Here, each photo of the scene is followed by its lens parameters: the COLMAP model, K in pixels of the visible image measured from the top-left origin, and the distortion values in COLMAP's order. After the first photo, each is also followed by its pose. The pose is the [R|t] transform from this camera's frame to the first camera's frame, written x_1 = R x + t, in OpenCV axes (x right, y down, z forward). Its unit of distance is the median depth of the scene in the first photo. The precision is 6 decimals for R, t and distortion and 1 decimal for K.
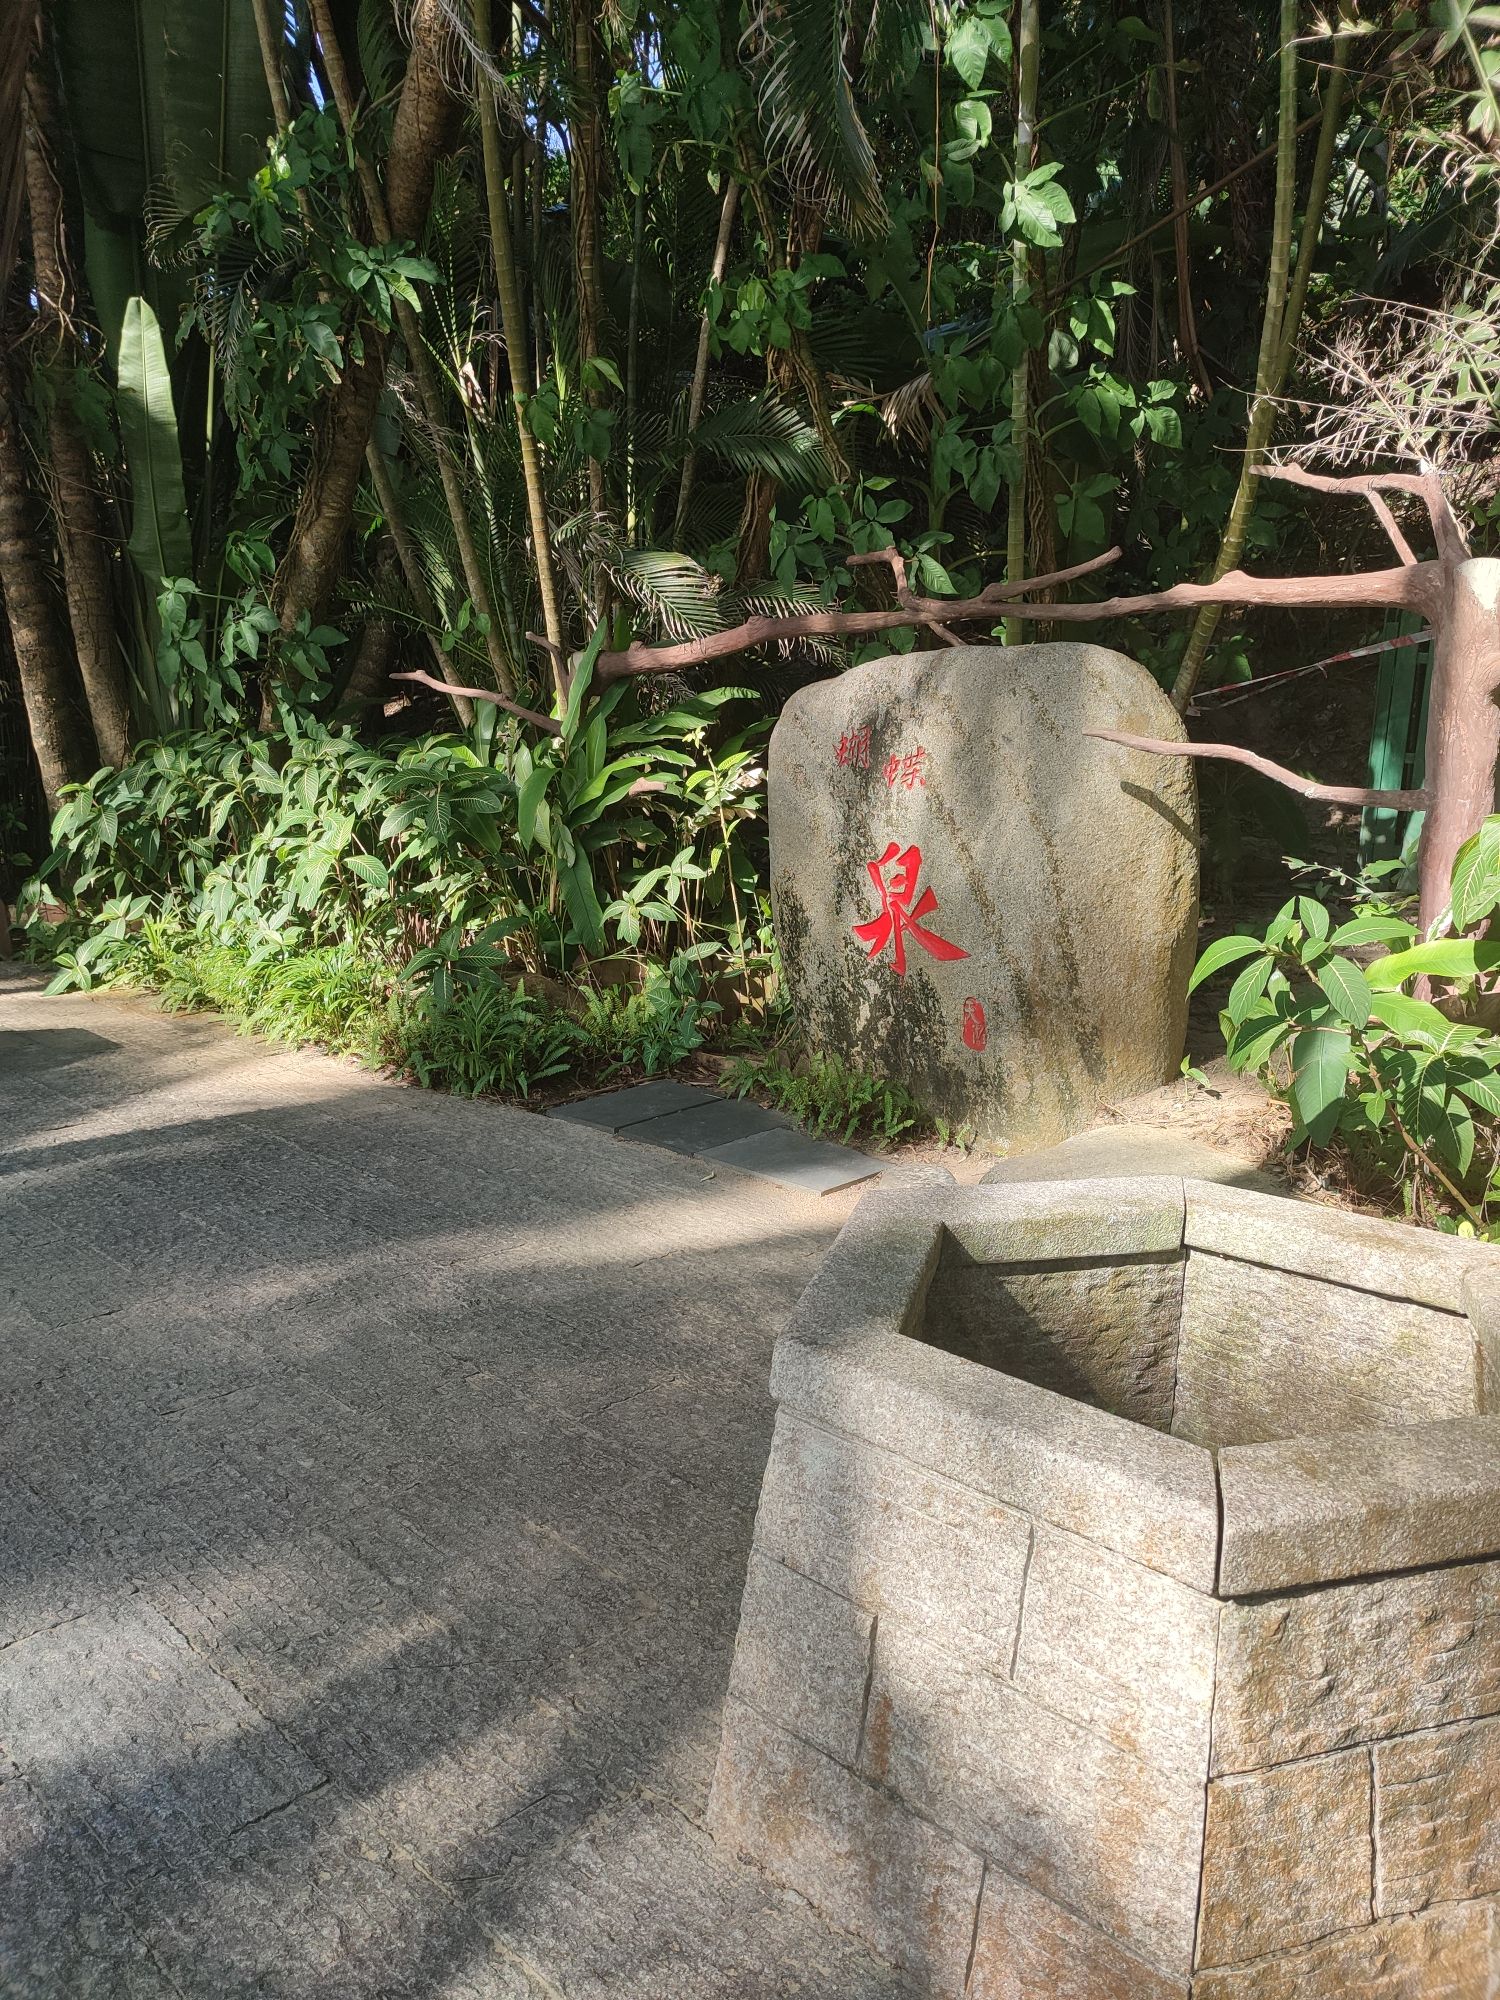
lens RADIAL K [[1455.2, 0, 750.0], [0, 1455.2, 1000.0], [0, 0, 1]] dist [-0.000208, 0.001993]
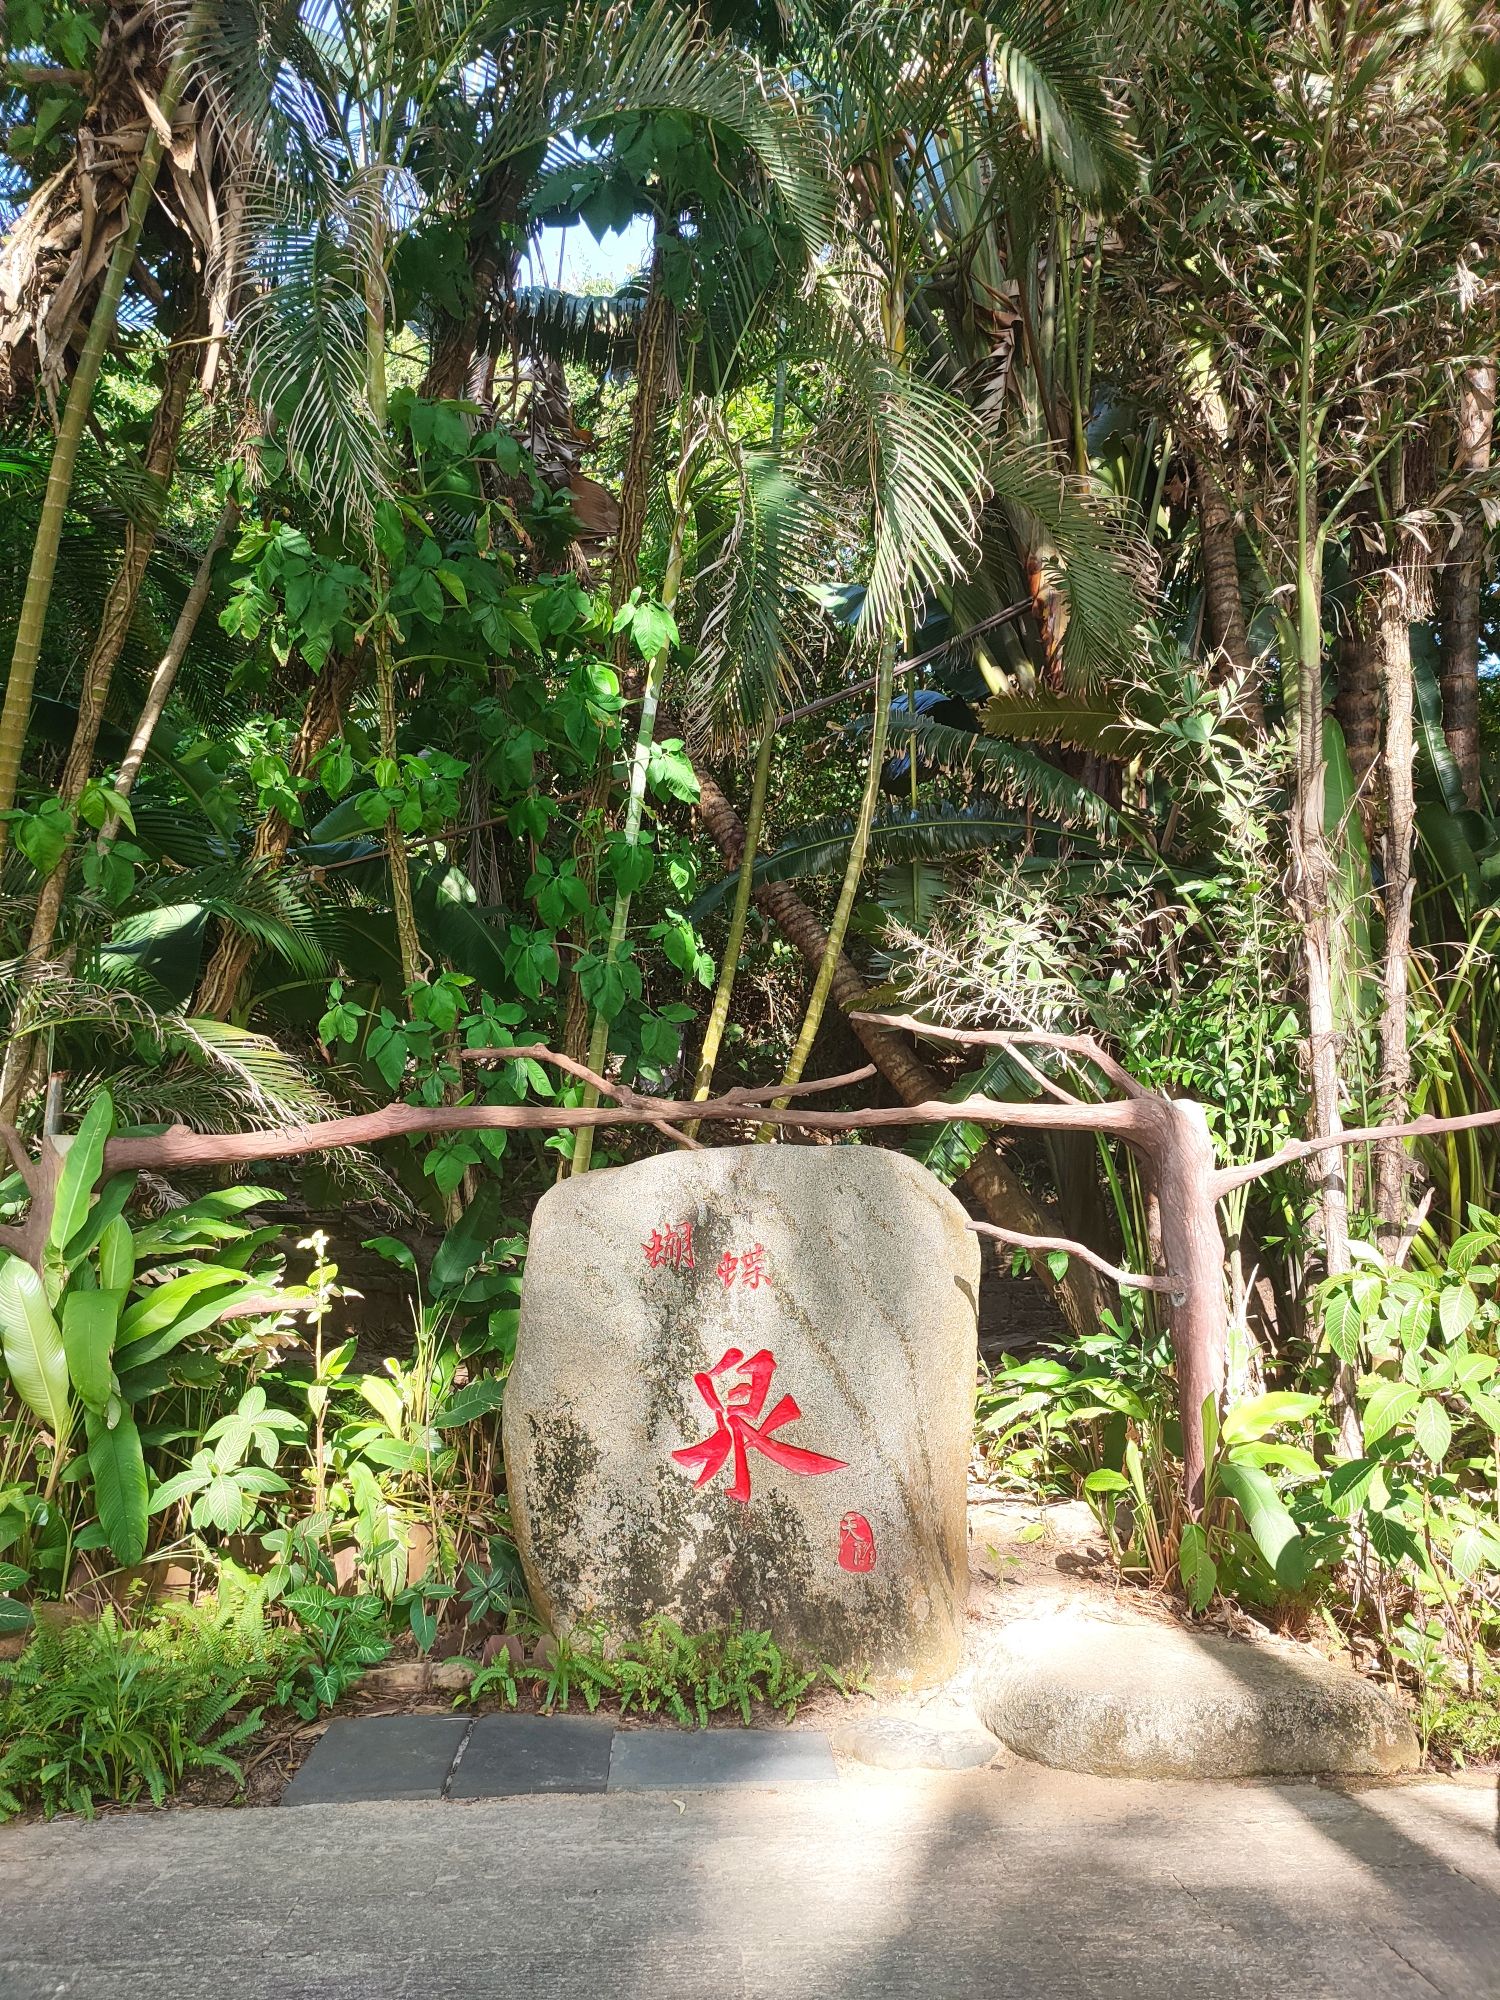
lens RADIAL K [[1455.2, 0, 750.0], [0, 1455.2, 1000.0], [0, 0, 1]] dist [-0.000208, 0.001993]
pose [[0.684058, 0.137887, 0.716277, -0.573132], [0.146103, 0.936170, -0.319749, -0.019055], [-0.714646, 0.323377, 0.620249, 0.352104]]
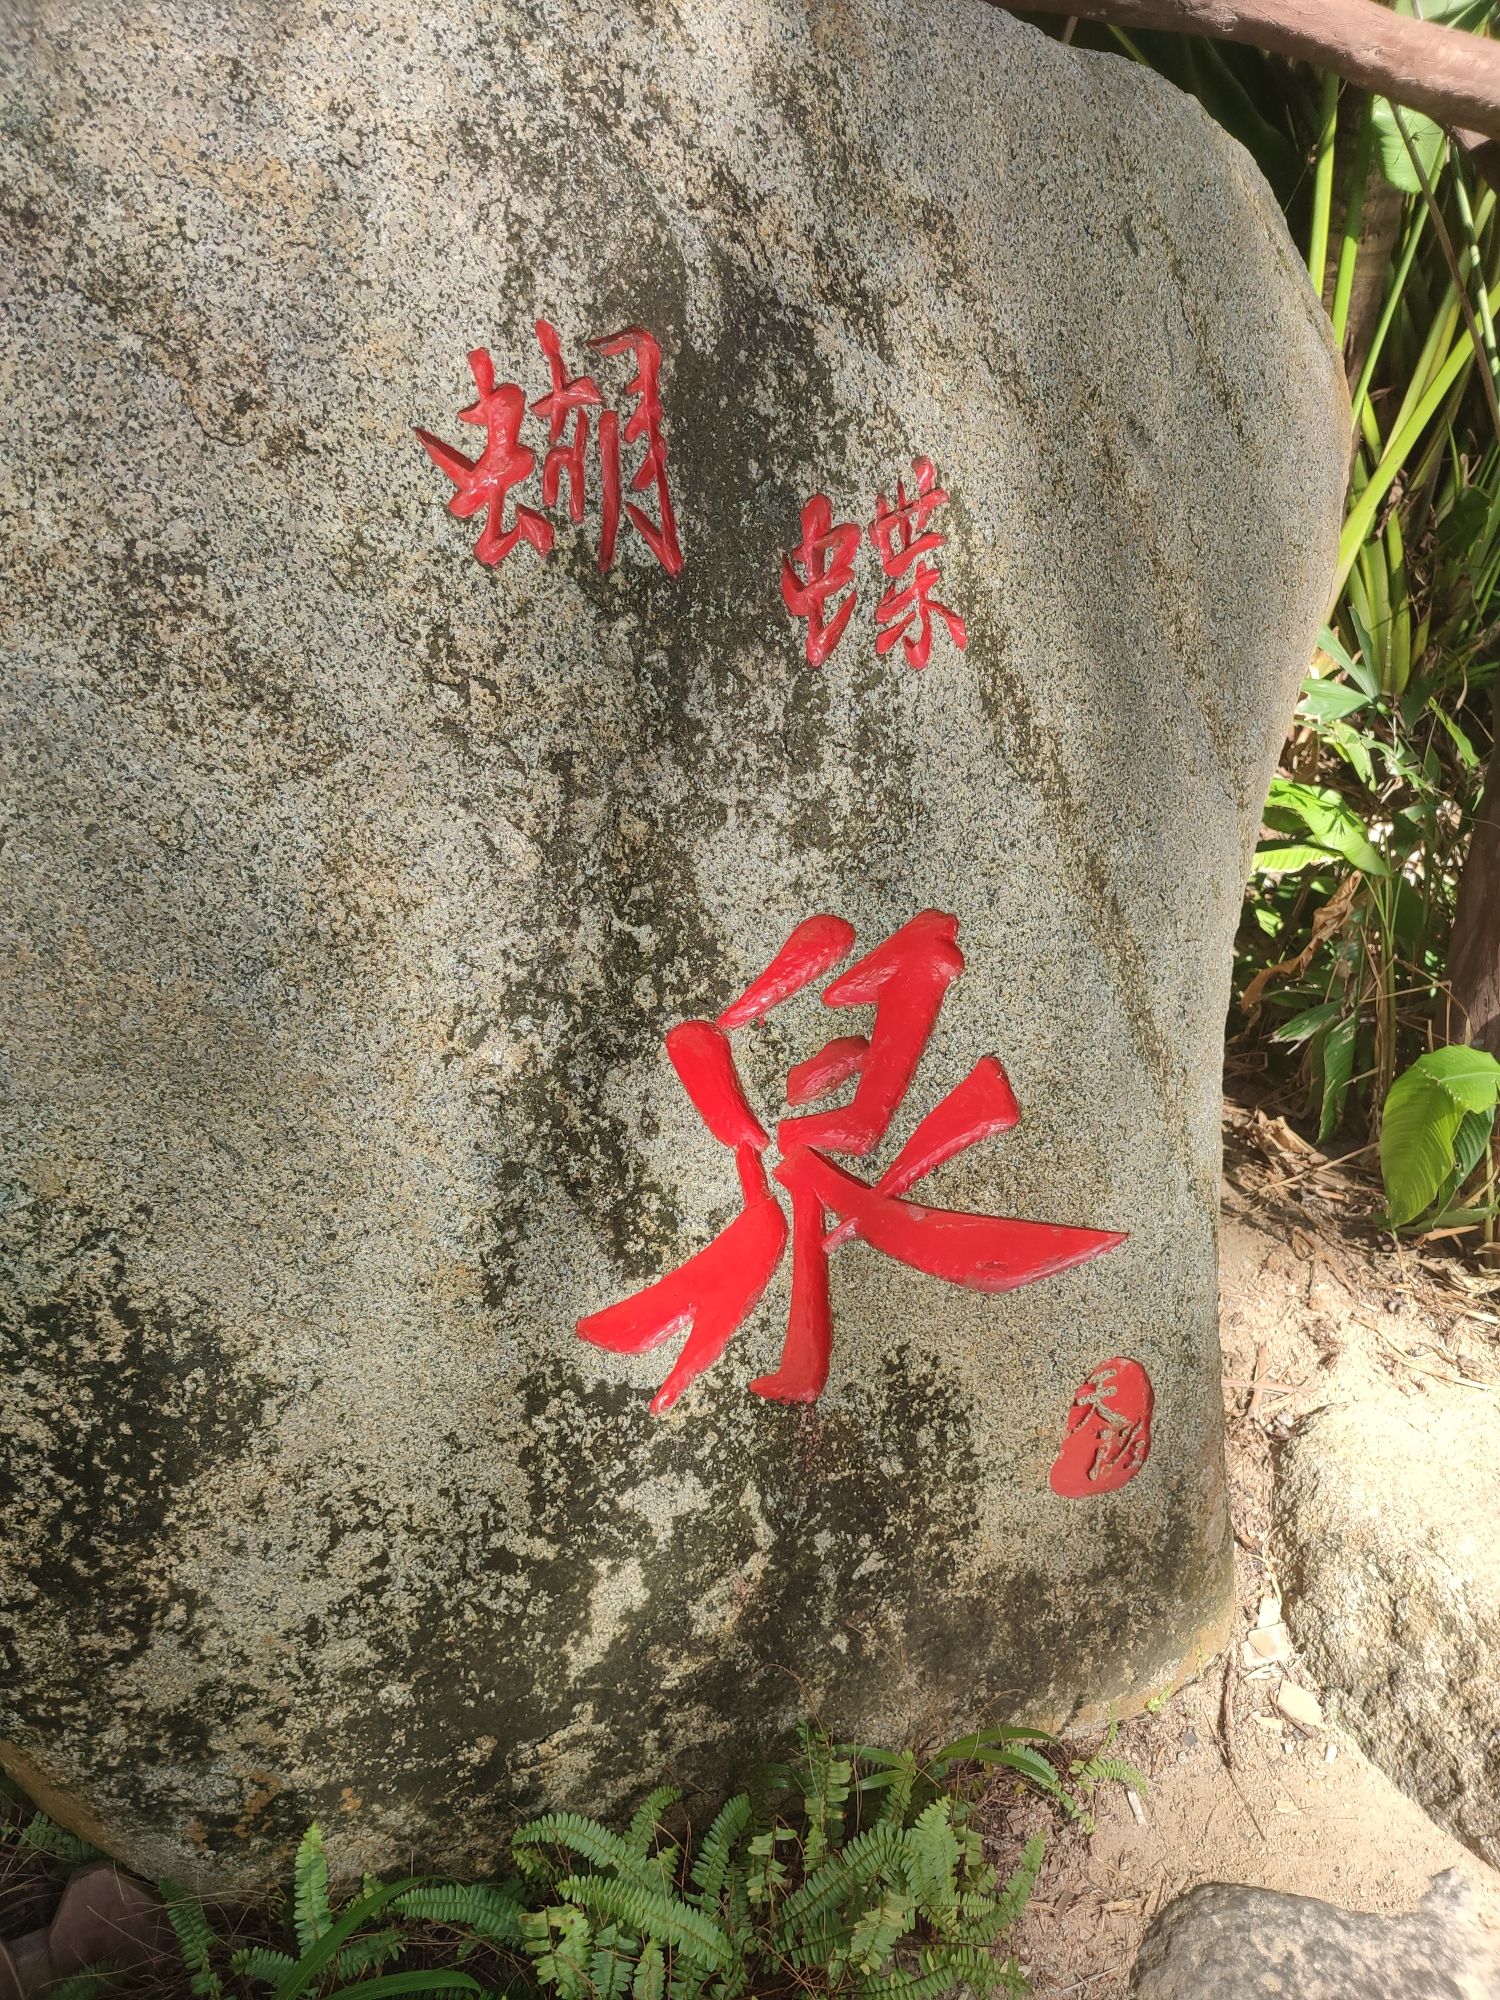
lens RADIAL K [[1455.2, 0, 750.0], [0, 1455.2, 1000.0], [0, 0, 1]] dist [-0.000208, 0.001993]
pose [[0.273918, -0.332557, 0.902427, -0.105325], [0.137473, 0.942218, 0.305493, -0.162981], [-0.951877, 0.040380, 0.303808, 0.935313]]
